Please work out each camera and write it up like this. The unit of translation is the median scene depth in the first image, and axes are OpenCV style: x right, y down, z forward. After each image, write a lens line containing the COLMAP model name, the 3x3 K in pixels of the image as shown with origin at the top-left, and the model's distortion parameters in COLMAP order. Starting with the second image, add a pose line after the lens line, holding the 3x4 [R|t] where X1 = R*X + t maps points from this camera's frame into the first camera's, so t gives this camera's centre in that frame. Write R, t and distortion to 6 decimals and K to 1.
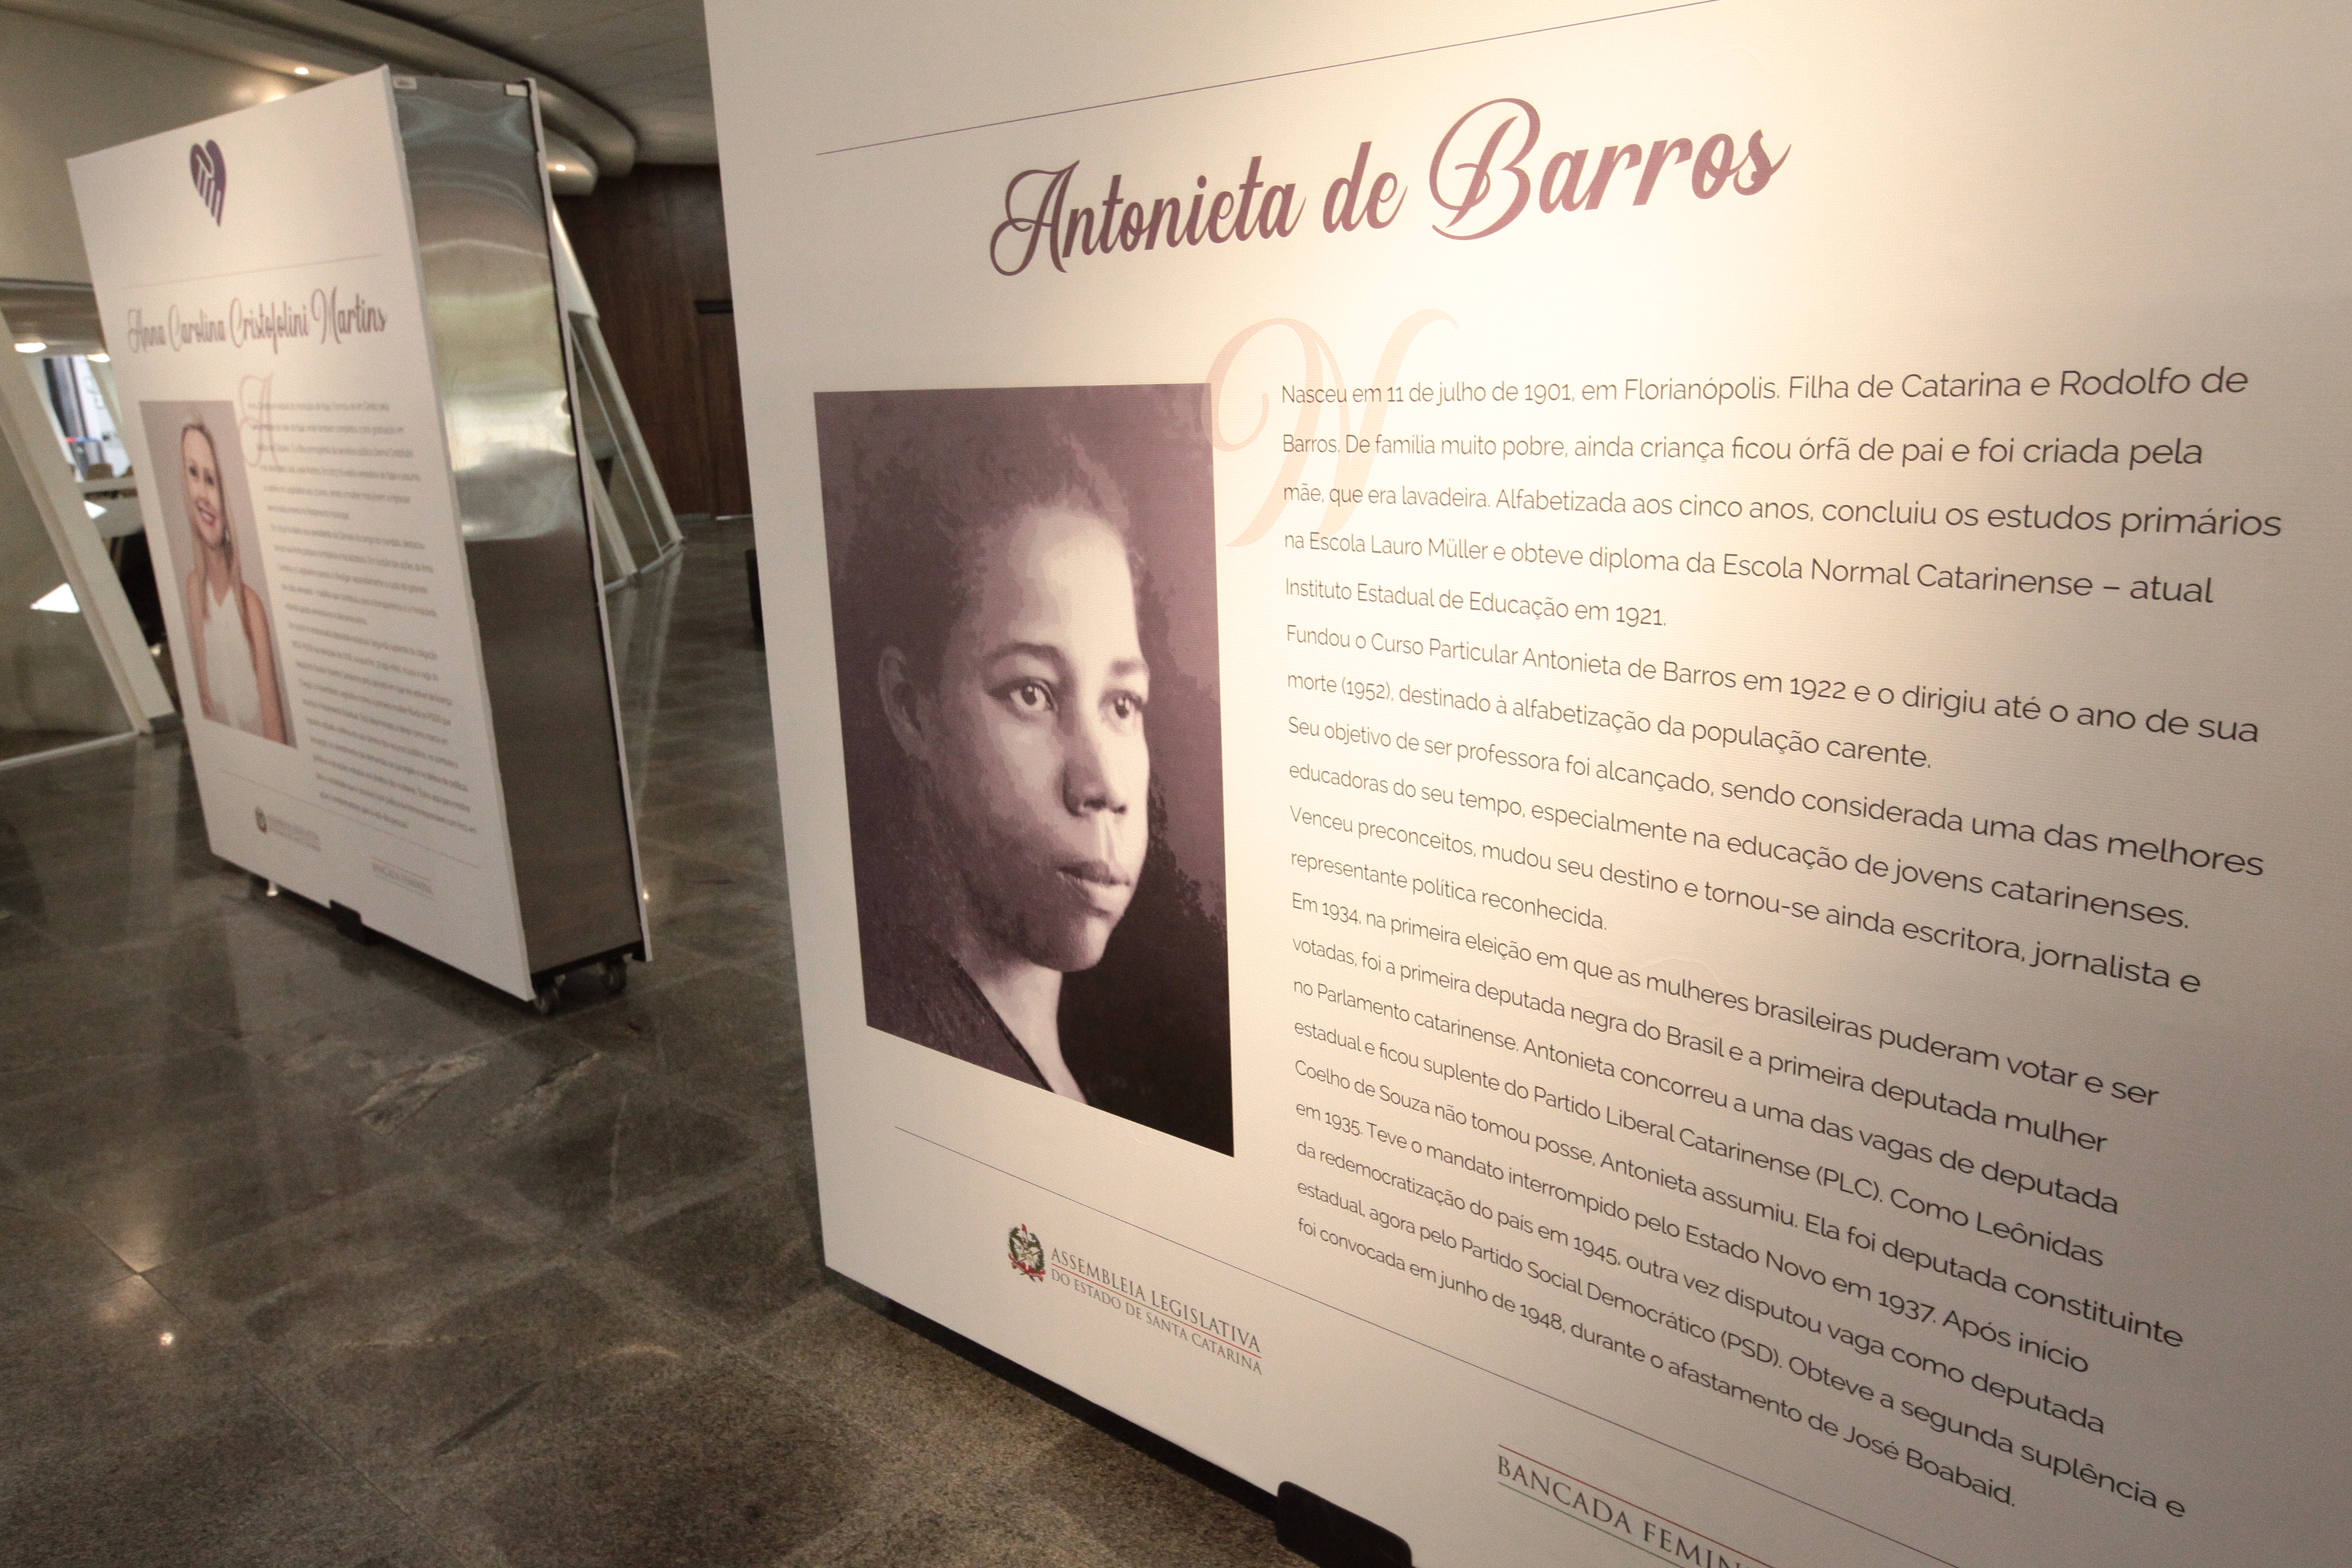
lens RADIAL K [[1738.7, 0, 1190.7], [0, 1738.7, 794.2], [0, 0, 1]] dist [-0.036402, 0.091408]
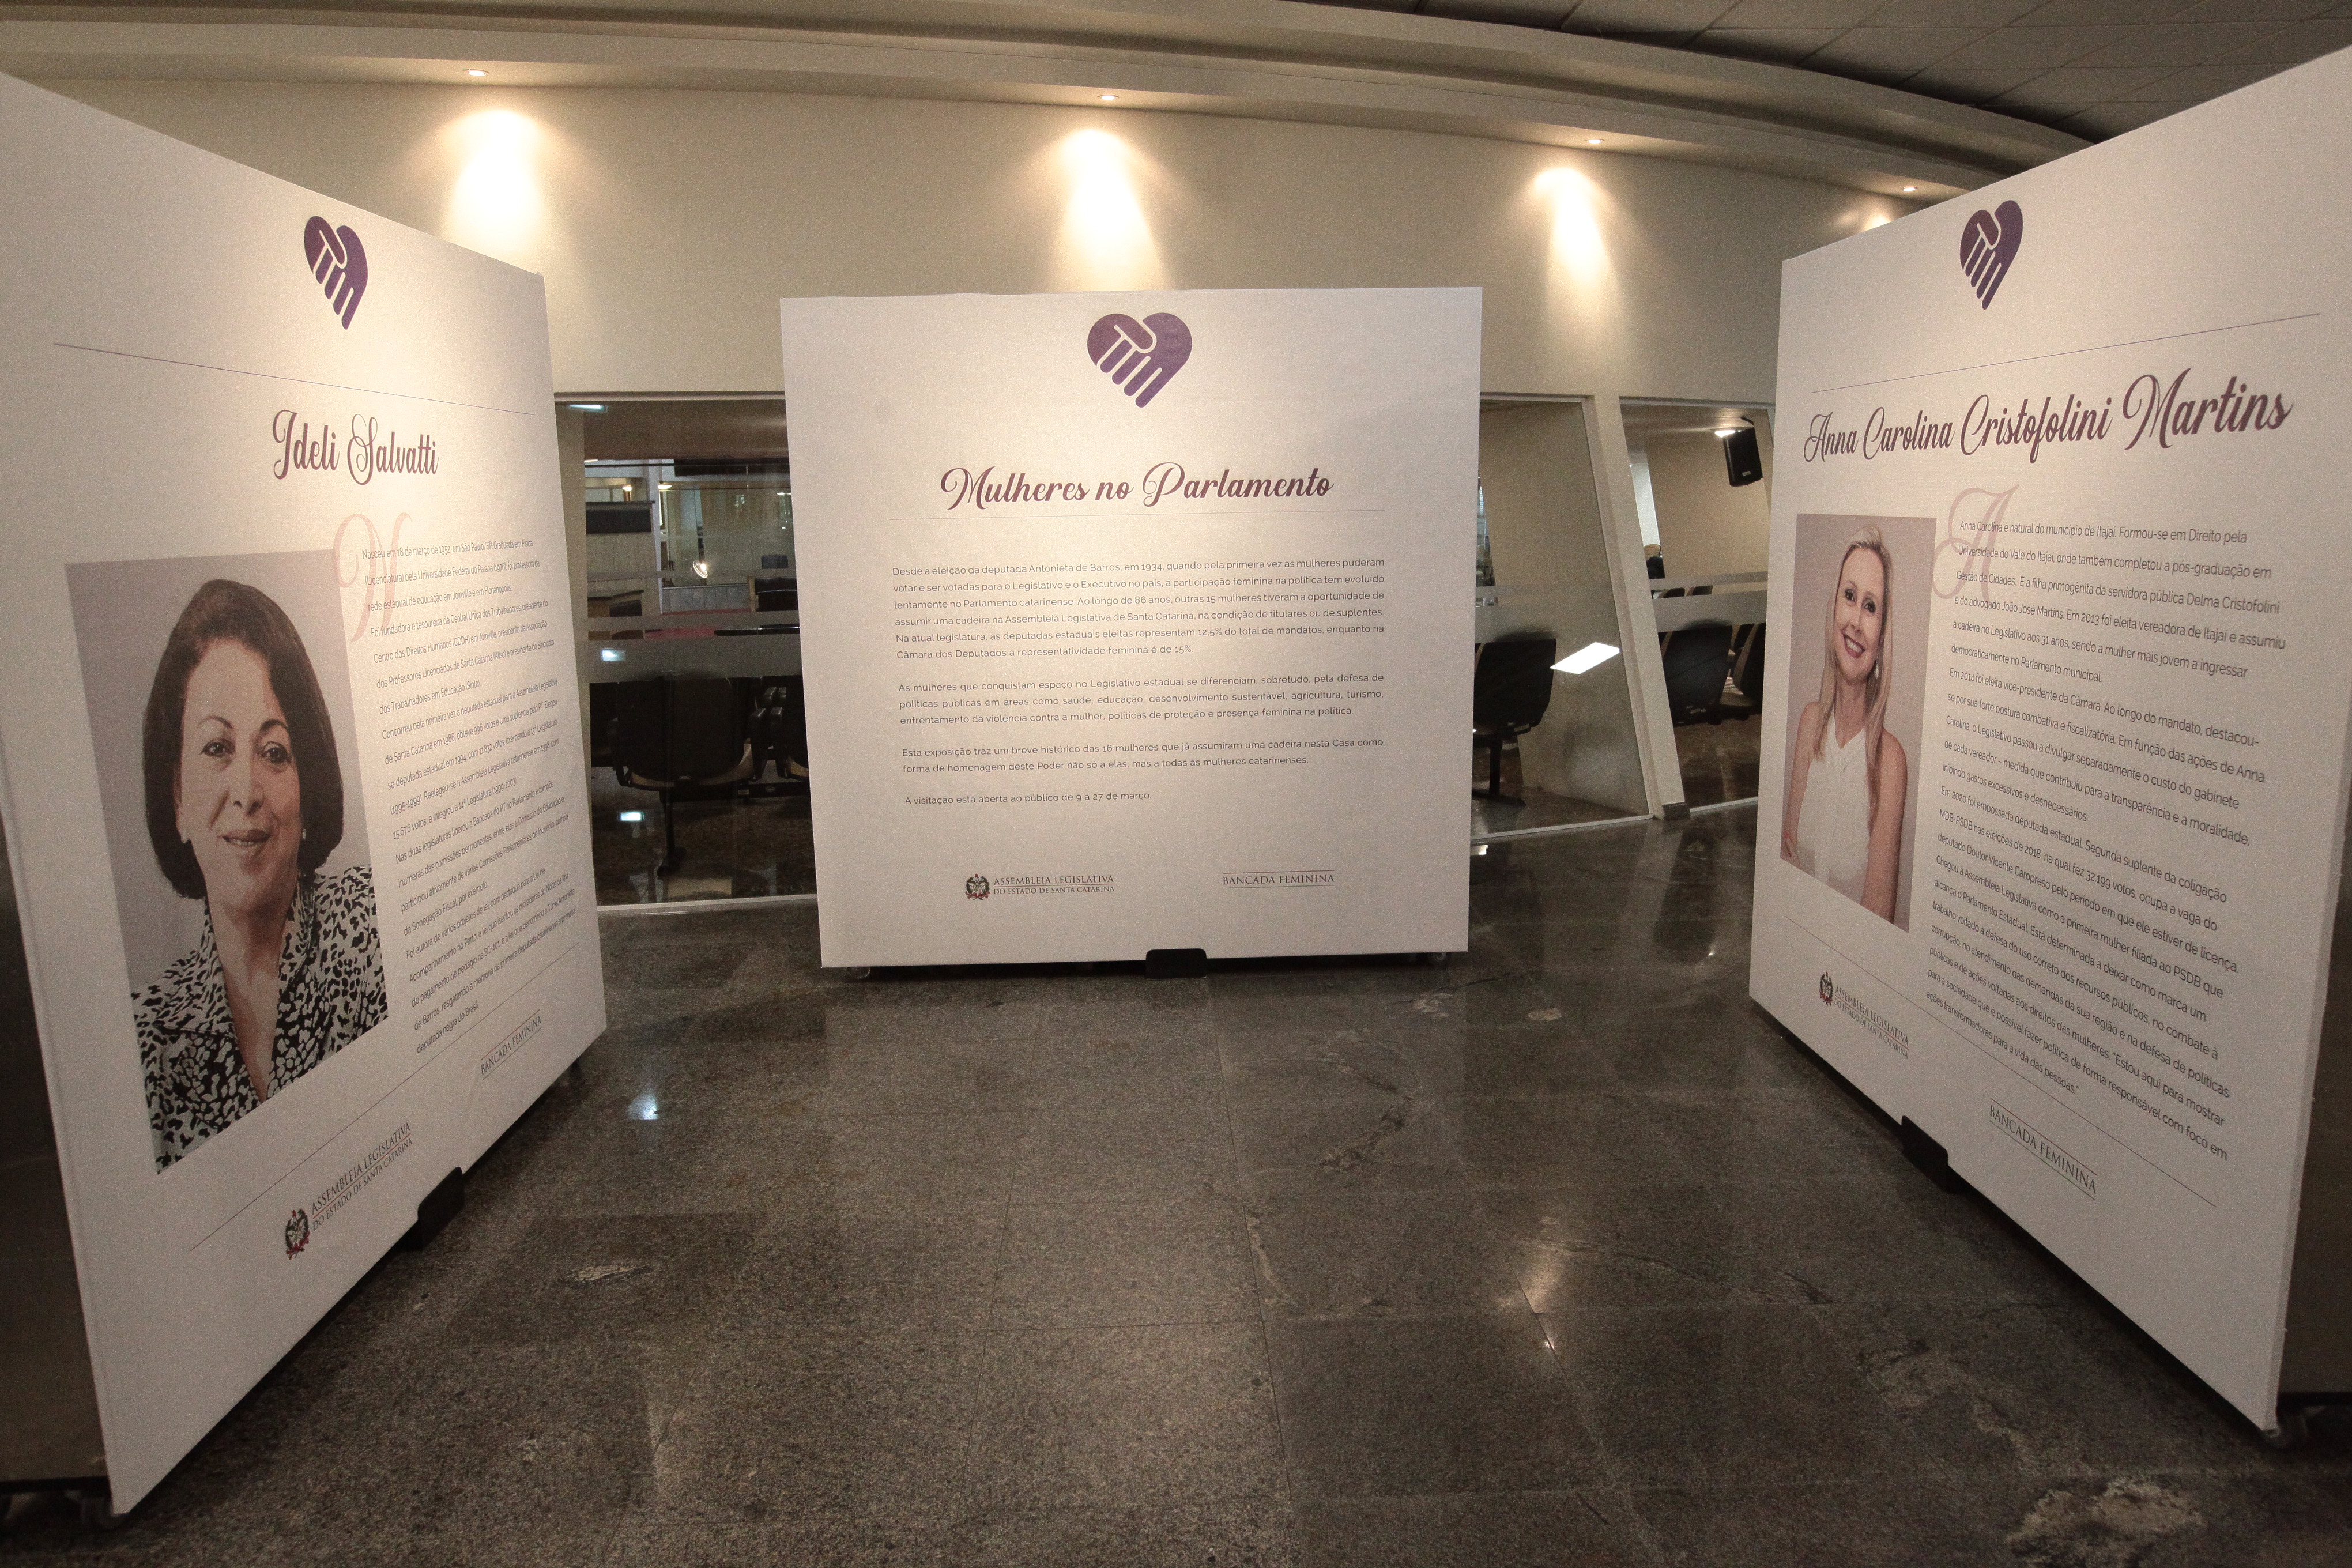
lens RADIAL K [[1513.0, 0, 1174.0], [0, 1513.0, 792.5], [0, 0, 1]] dist [-0.041727, 0.061420]
pose [[0.688844, 0.164159, -0.706078, -0.608292], [-0.188300, 0.981108, 0.044398, -0.135296], [0.700027, 0.102371, 0.706741, 0.554185]]
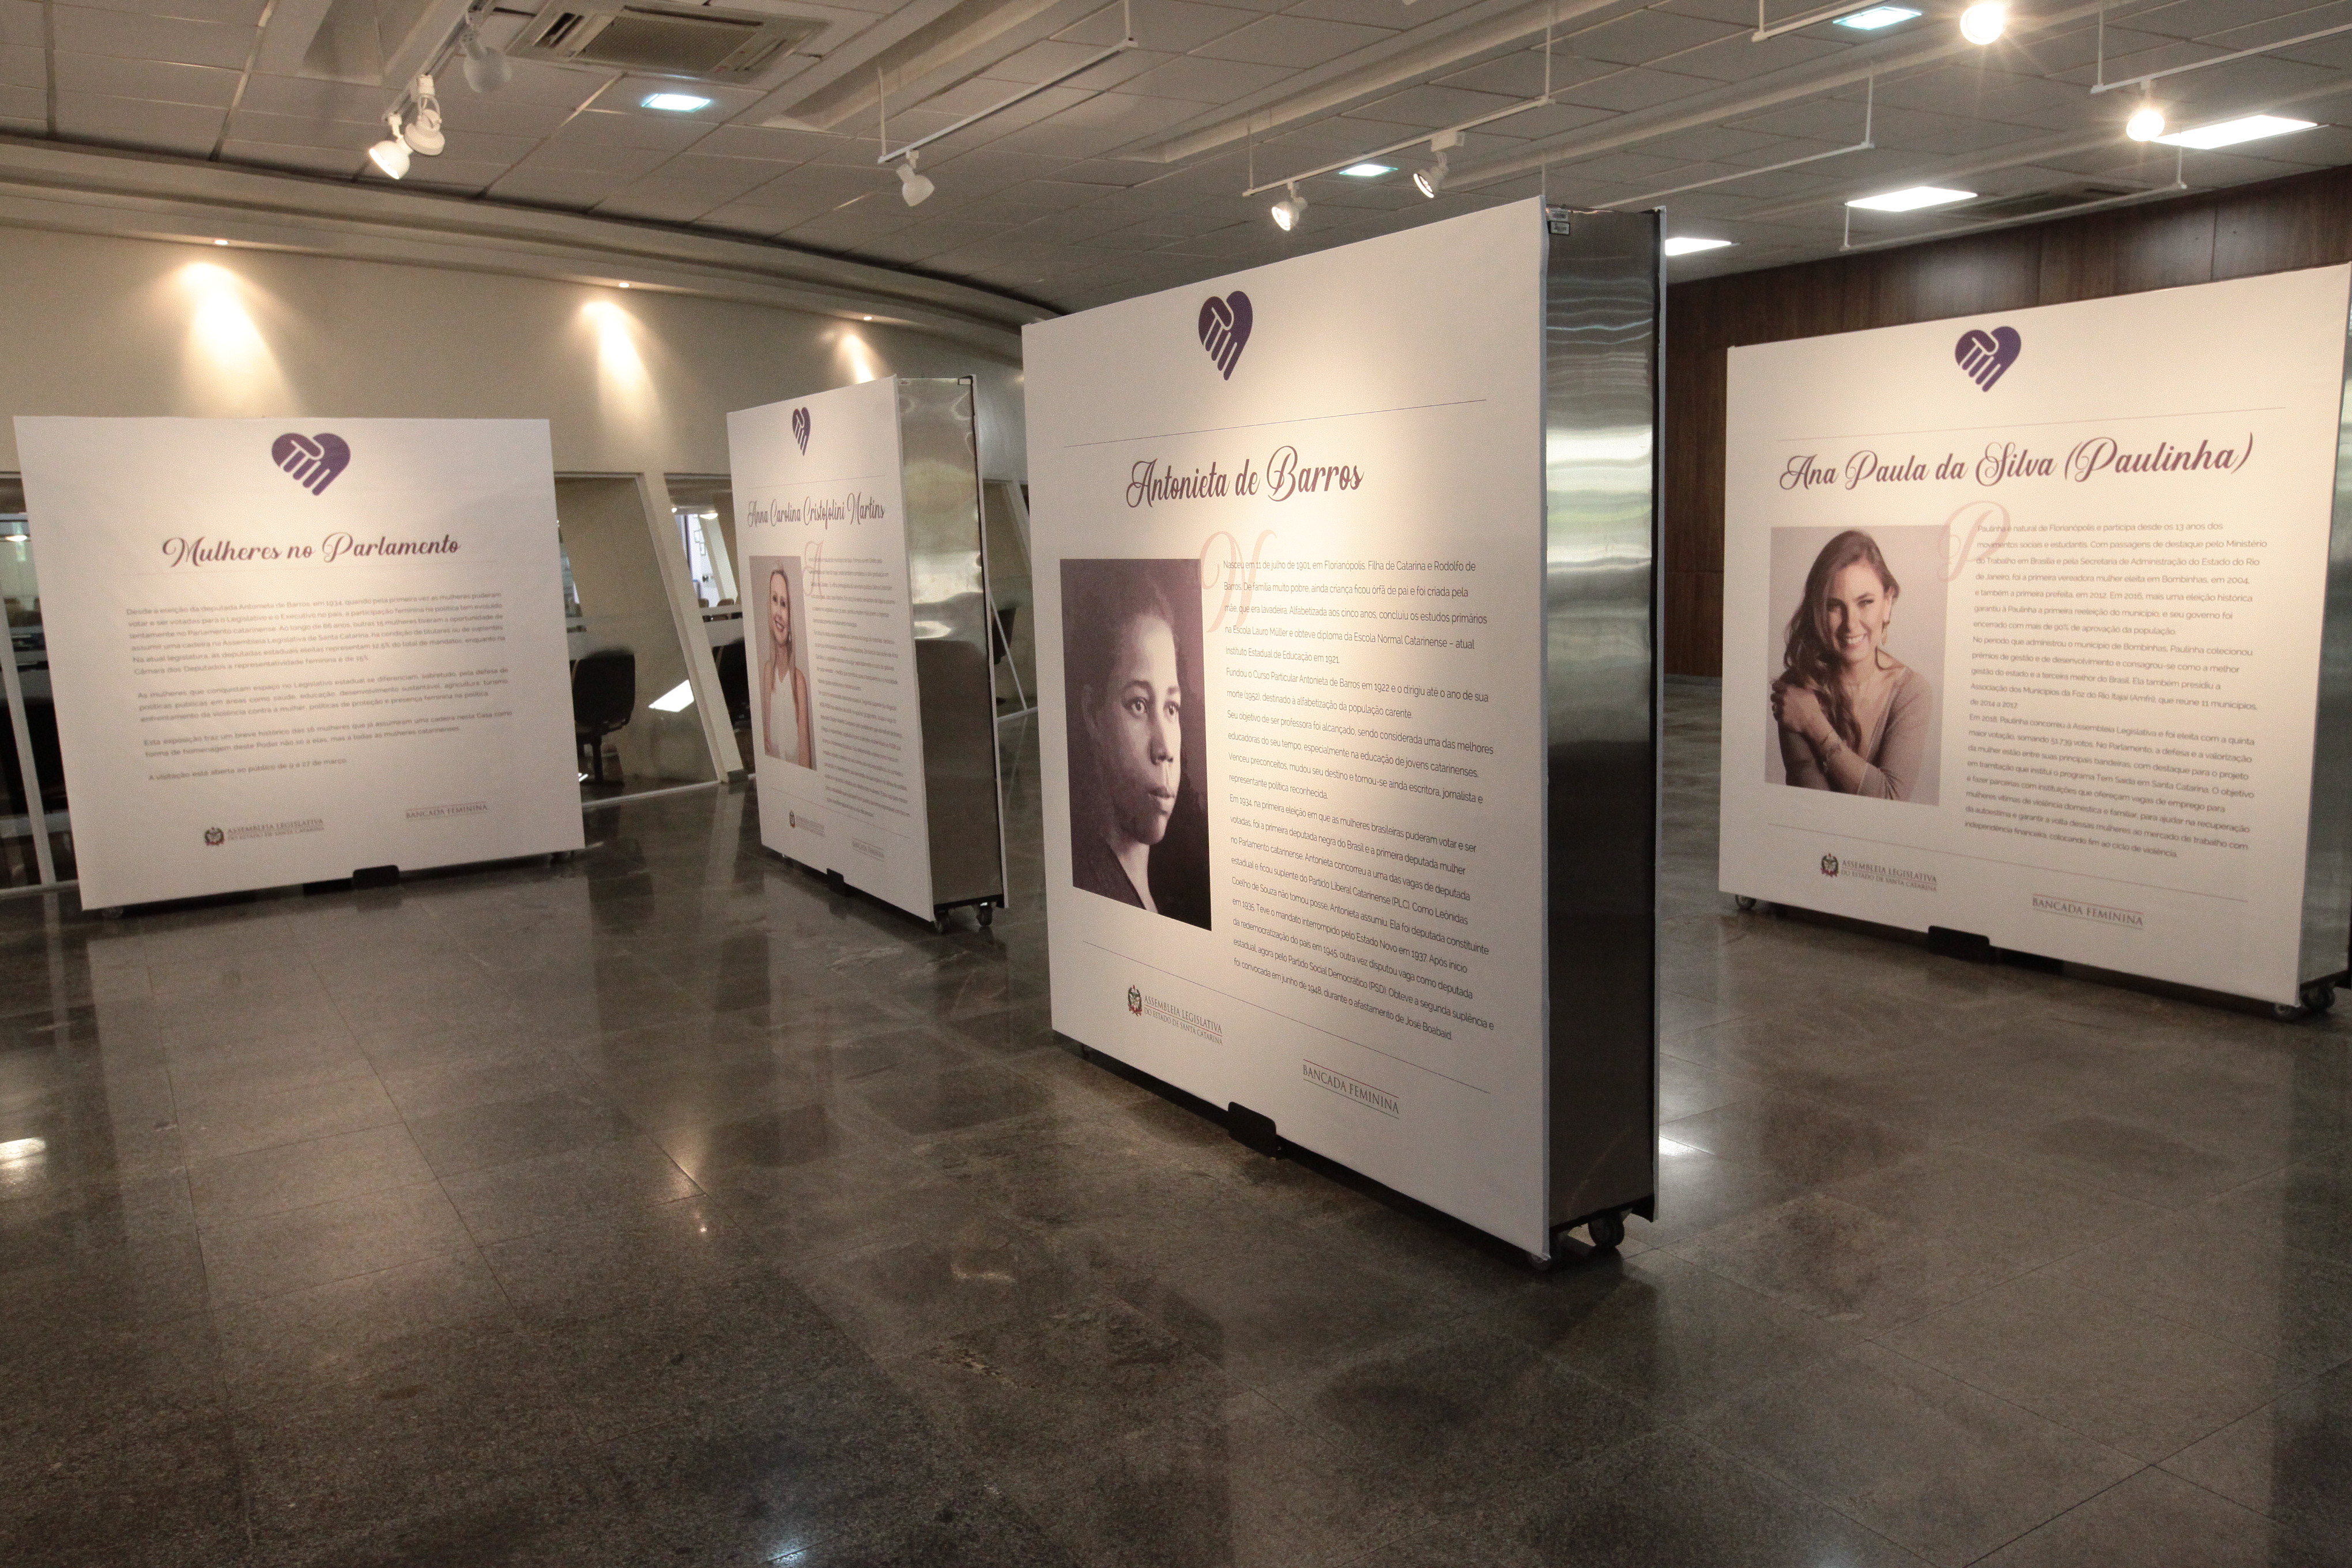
lens RADIAL K [[1765.4, 0, 1183.6], [0, 1765.4, 793.0], [0, 0, 1]] dist [-0.039059, 0.106419]
pose [[0.961015, 0.046814, -0.272506, 0.586186], [-0.070439, 0.994496, -0.077562, 0.224275], [0.267375, 0.093733, 0.959023, -1.078129]]
